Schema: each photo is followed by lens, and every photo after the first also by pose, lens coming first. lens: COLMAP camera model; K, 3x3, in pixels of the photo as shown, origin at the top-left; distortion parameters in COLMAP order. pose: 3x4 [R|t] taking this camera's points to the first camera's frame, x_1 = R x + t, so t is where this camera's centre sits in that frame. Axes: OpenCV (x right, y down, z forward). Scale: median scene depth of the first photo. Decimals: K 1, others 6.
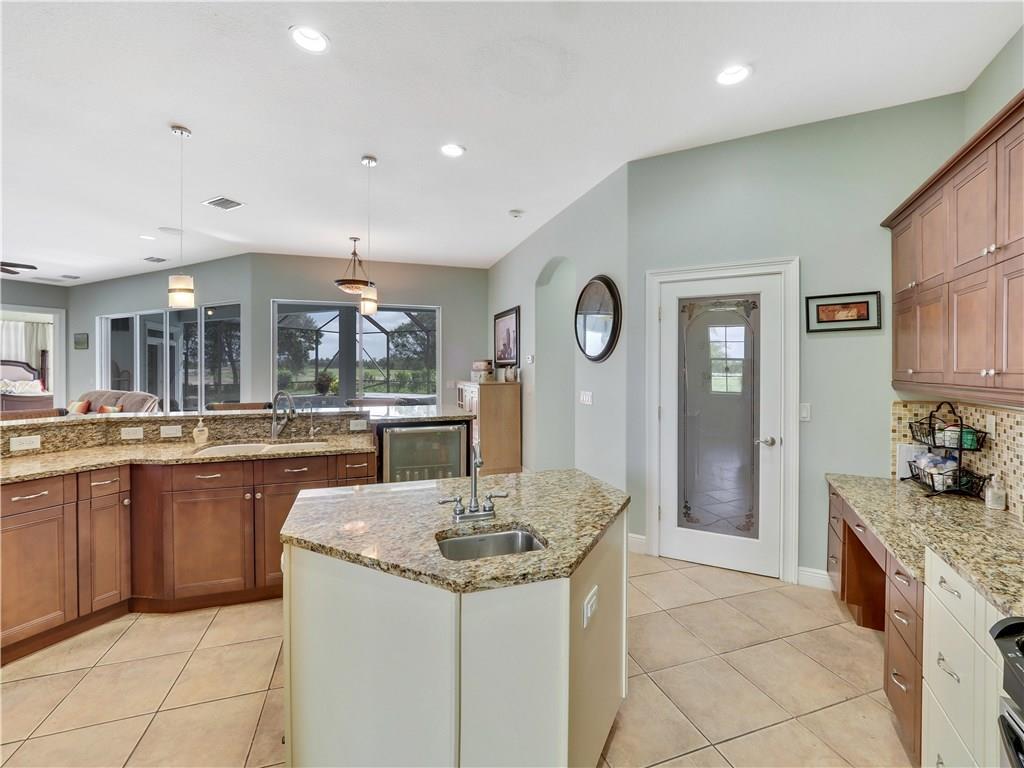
lens RADIAL K [[438.4, 0, 511.8], [0, 438.4, 371.2], [0, 0, 1]] dist [-0.009874, 0.000763]
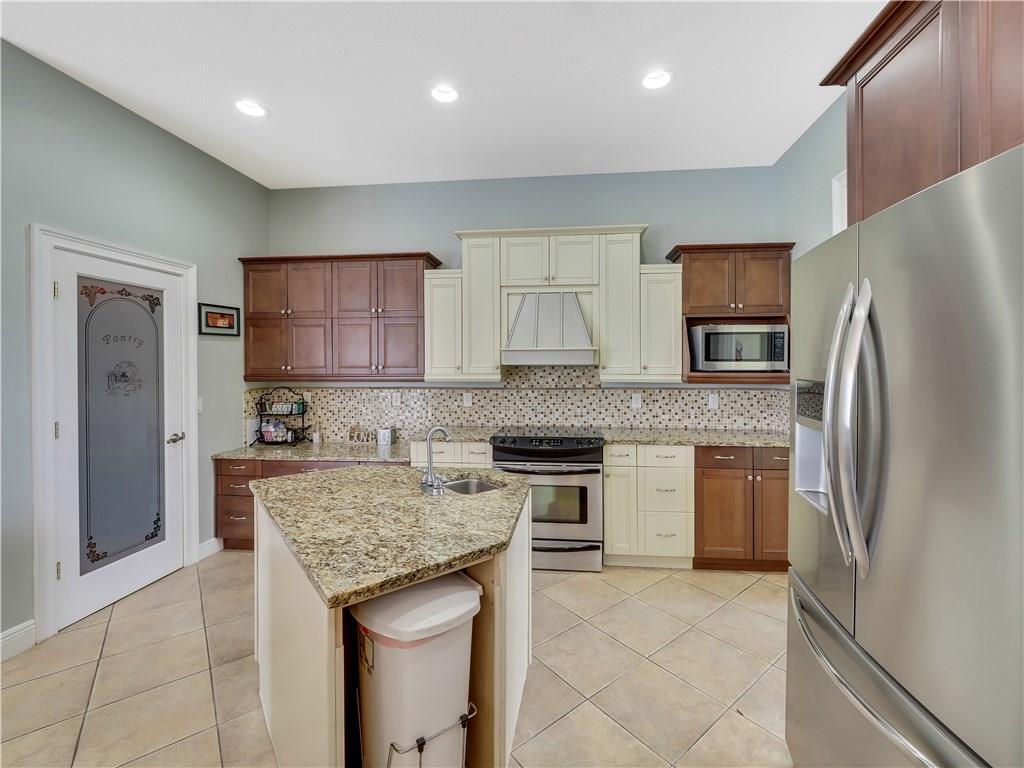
lens RADIAL K [[438.4, 0, 532.6], [0, 438.4, 368.9], [0, 0, 1]] dist [-0.009874, 0.000763]
pose [[-0.374147, -0.010322, 0.927312, -0.639961], [0.010322, 0.999830, 0.015294, -0.007723], [-0.927312, 0.015294, -0.373977, 0.578970]]
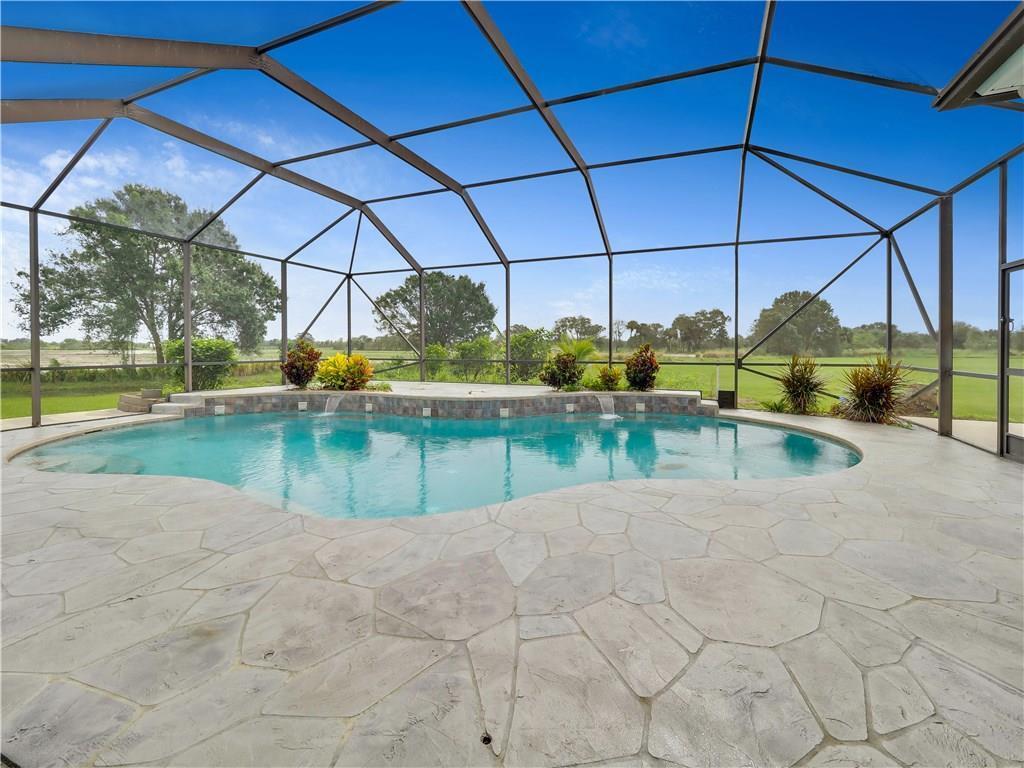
lens RADIAL K [[438.4, 0, 542.9], [0, 438.4, 357.5], [0, 0, 1]] dist [-0.009874, 0.000763]
pose [[0.991976, -0.000819, 0.126426, -1.427323], [-0.000668, 0.999931, 0.011722, 0.093541], [-0.126427, -0.011712, 0.991907, 3.090645]]
